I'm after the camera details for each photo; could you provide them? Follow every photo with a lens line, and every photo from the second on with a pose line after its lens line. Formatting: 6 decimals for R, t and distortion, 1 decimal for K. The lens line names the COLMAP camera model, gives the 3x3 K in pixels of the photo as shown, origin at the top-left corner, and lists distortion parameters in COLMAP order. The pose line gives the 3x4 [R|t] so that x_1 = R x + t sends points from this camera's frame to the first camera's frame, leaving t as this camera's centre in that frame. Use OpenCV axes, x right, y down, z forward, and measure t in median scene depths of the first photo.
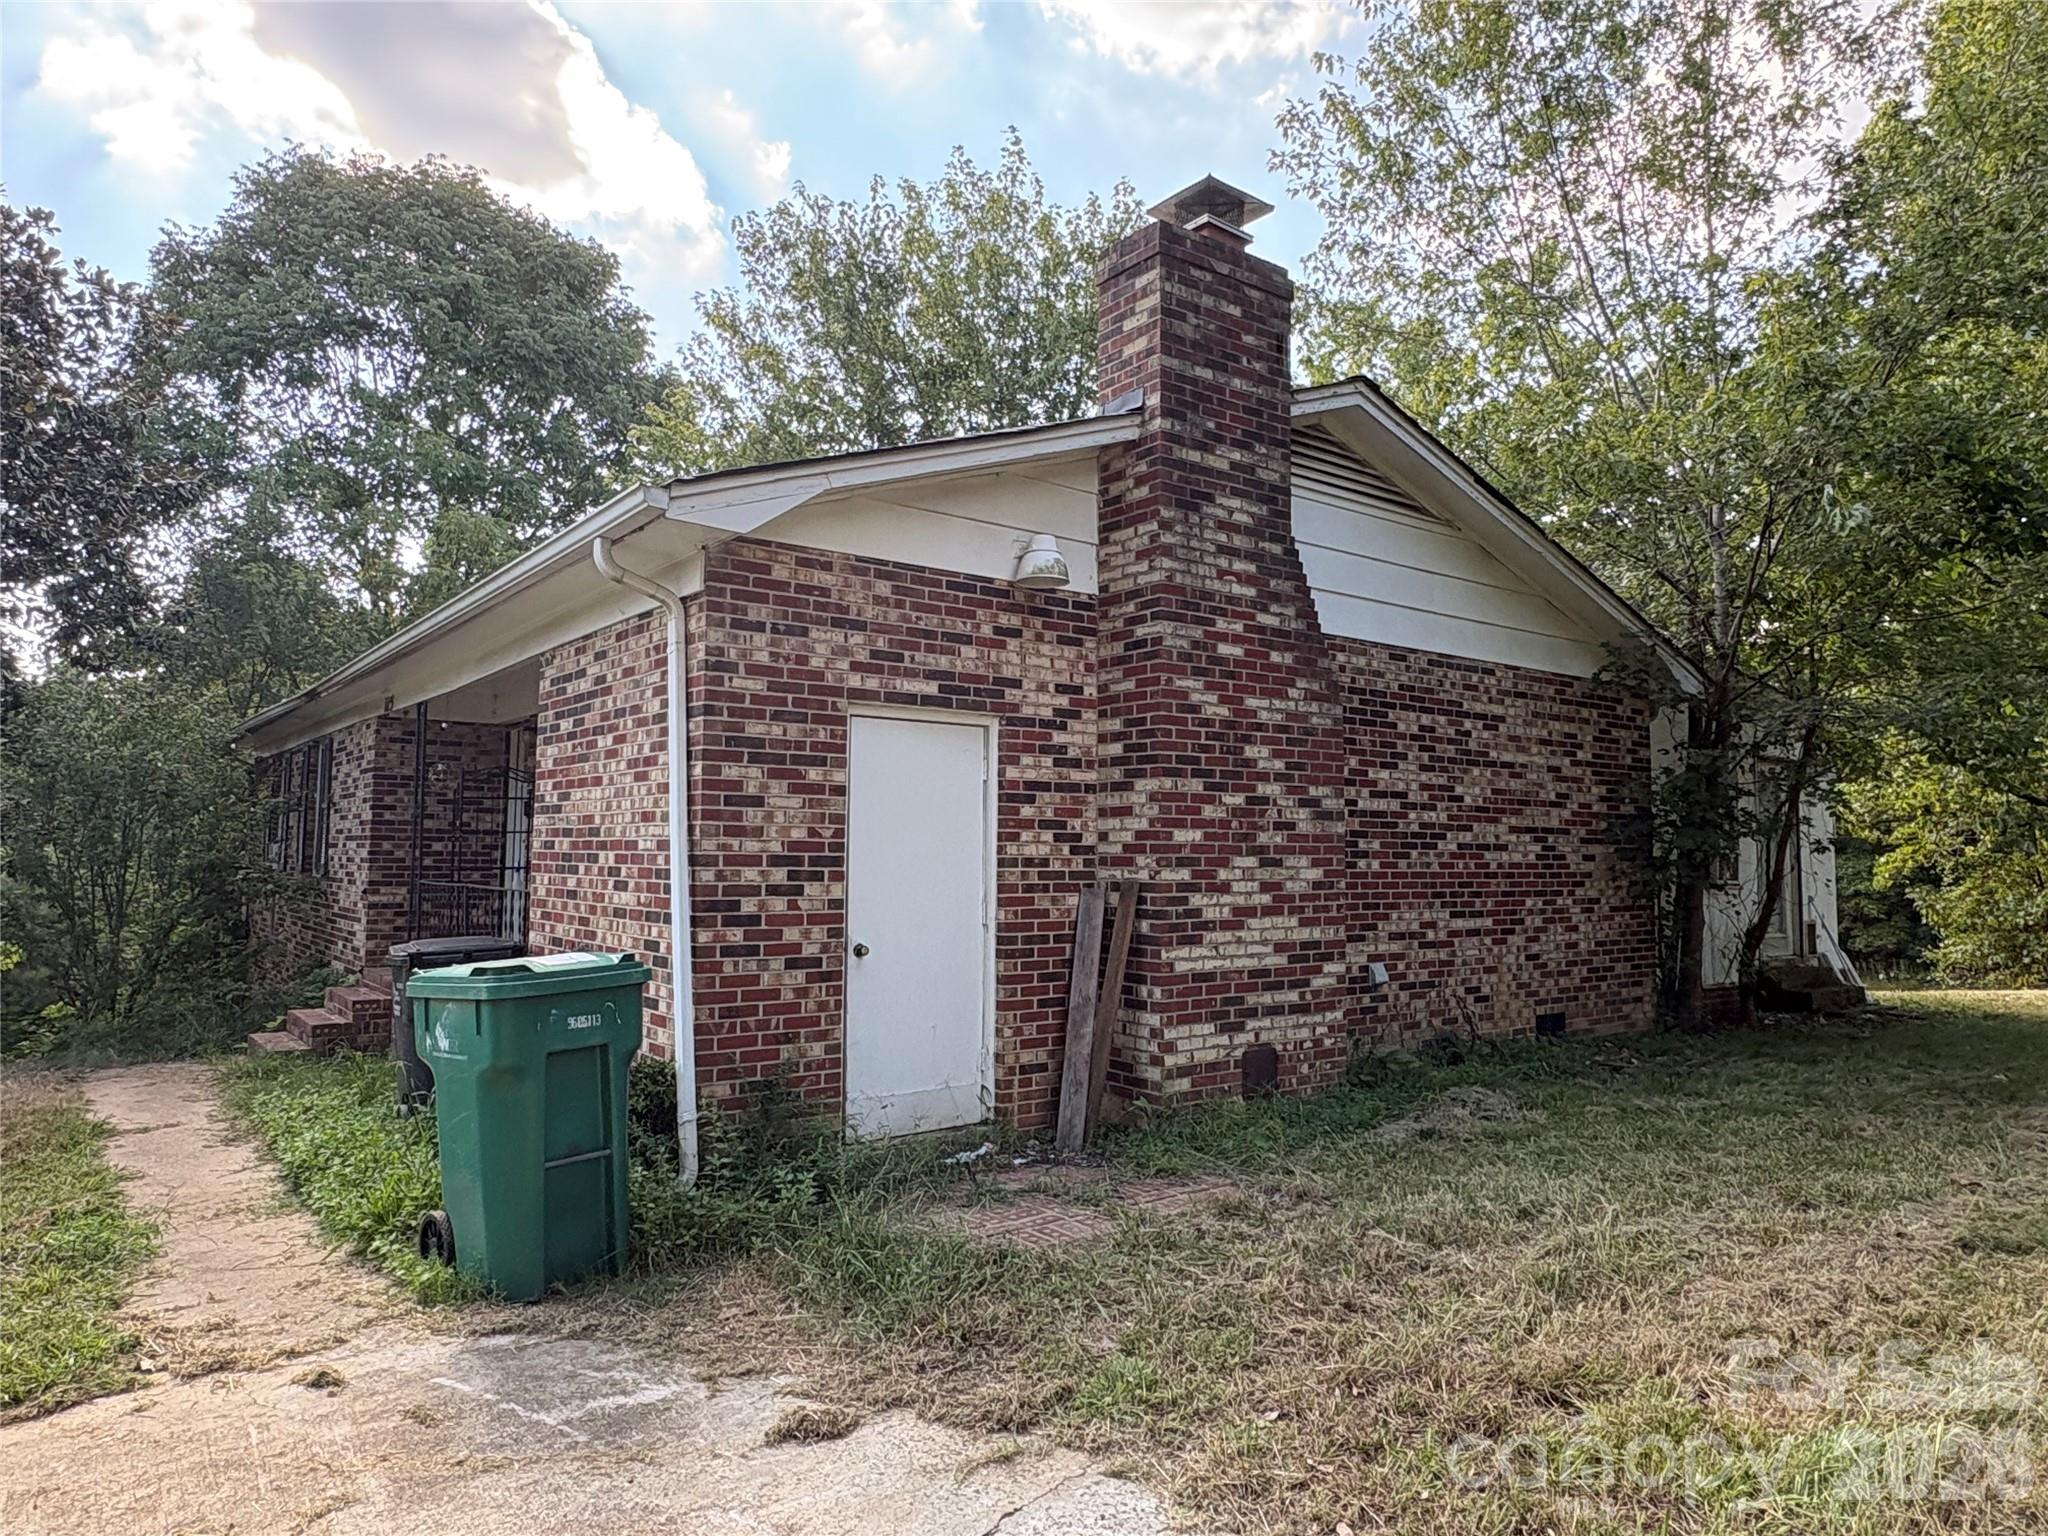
lens RADIAL K [[1320.1, 0, 1019.2], [0, 1320.1, 764.3], [0, 0, 1]] dist [-0.006968, -0.000548]
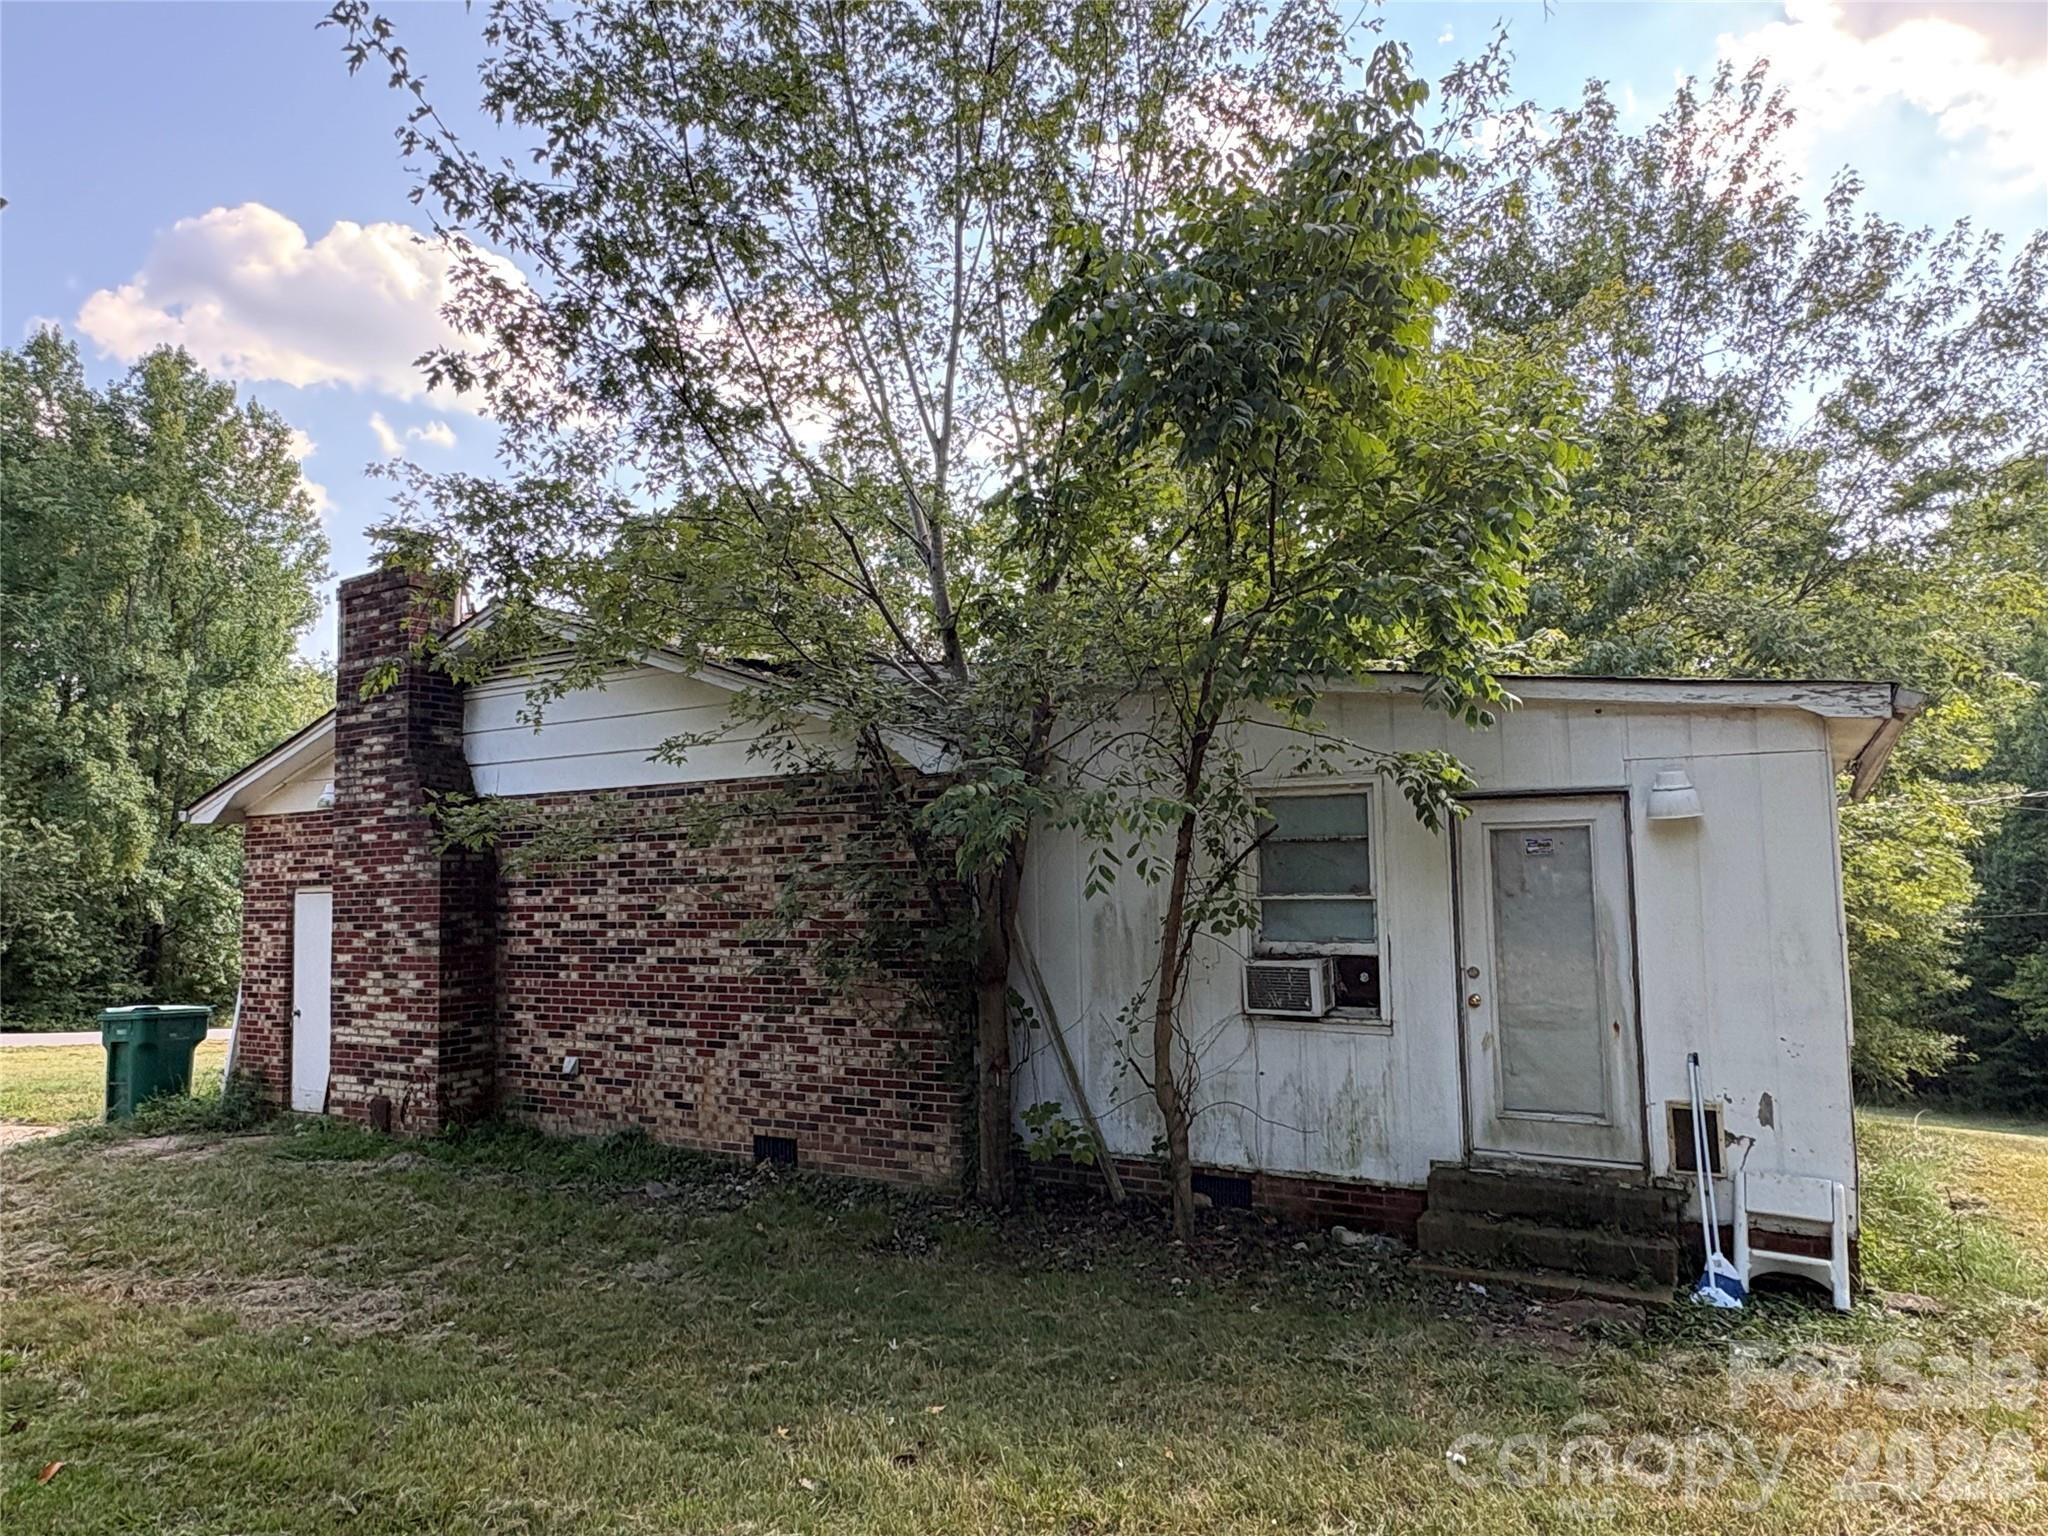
lens RADIAL K [[1320.1, 0, 1019.8], [0, 1320.1, 773.9], [0, 0, 1]] dist [-0.006968, -0.000548]
pose [[0.375559, -0.089200, -0.922496, 1.802977], [0.092925, 0.993966, -0.058280, 0.000636], [0.922128, -0.063835, 0.381582, 1.072164]]
